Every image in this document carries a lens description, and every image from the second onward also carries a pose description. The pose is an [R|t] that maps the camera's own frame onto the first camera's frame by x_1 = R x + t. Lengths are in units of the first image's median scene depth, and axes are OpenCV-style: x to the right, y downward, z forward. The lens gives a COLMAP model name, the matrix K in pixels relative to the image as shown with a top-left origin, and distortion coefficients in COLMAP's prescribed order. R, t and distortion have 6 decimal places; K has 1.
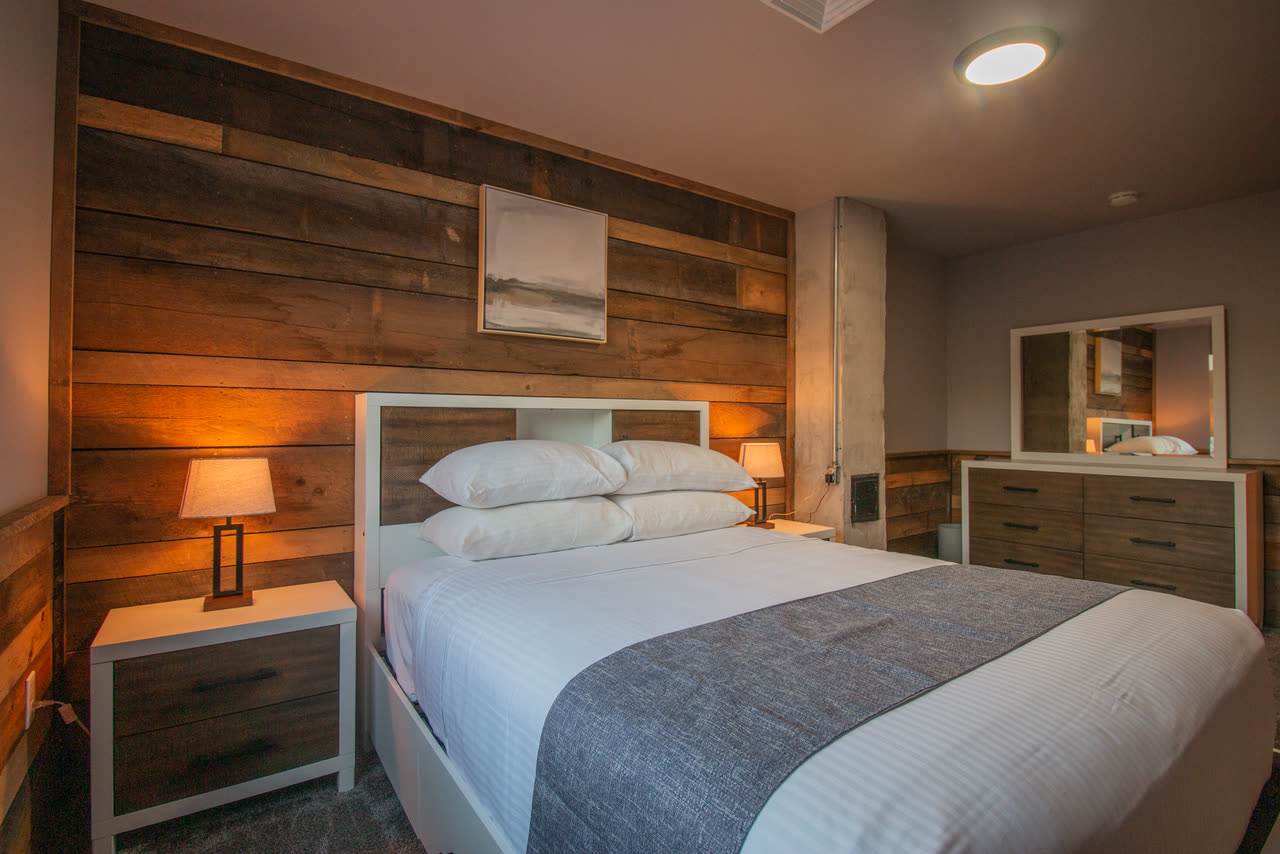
lens RADIAL K [[599.9, 0, 640.3], [0, 599.9, 440.2], [0, 0, 1]] dist [-0.014797, -0.000087]
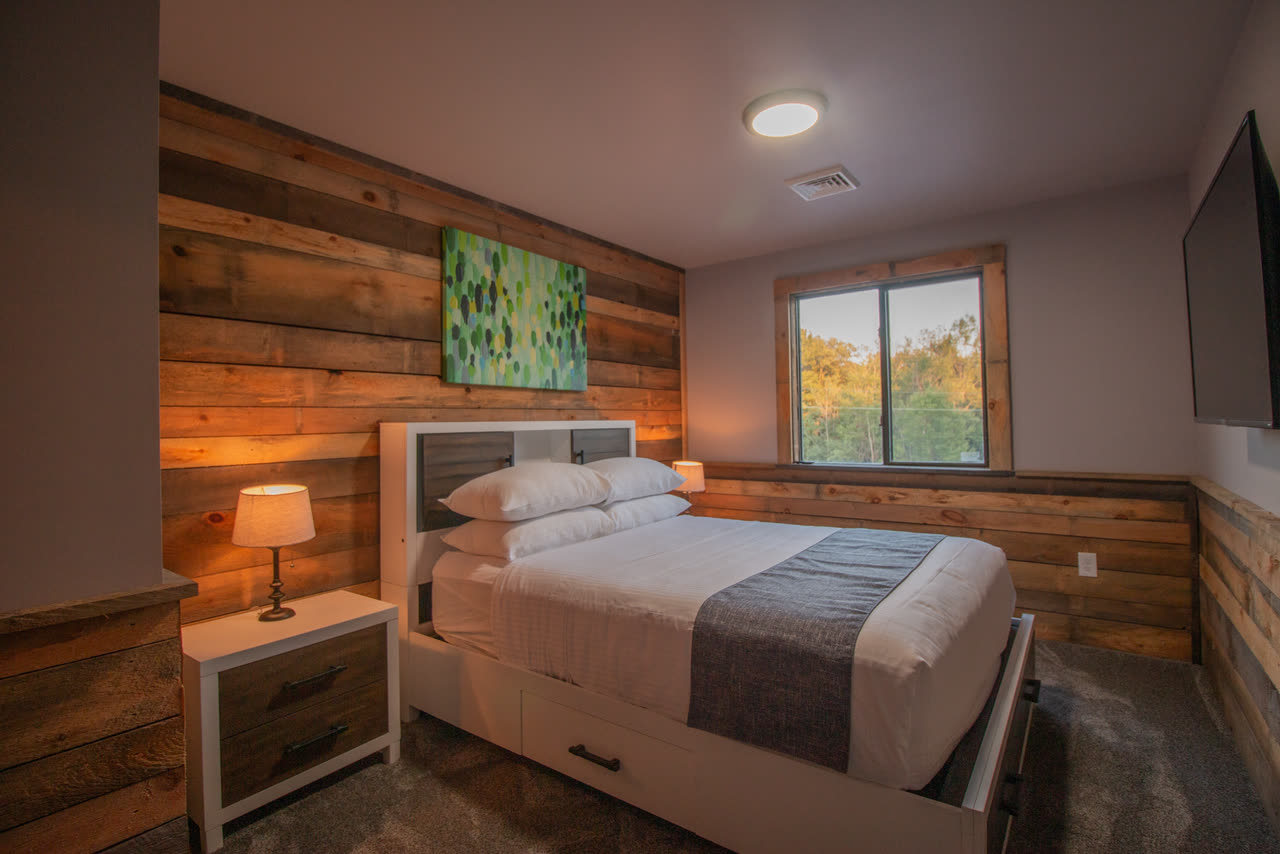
lens RADIAL K [[599.9, 0, 640.3], [0, 599.9, 440.2], [0, 0, 1]] dist [-0.014797, -0.000087]
pose [[0.942065, -0.014436, 0.335120, -0.415583], [0.012526, 0.999891, 0.007862, -0.048875], [-0.335197, -0.003209, 0.942143, -0.264646]]
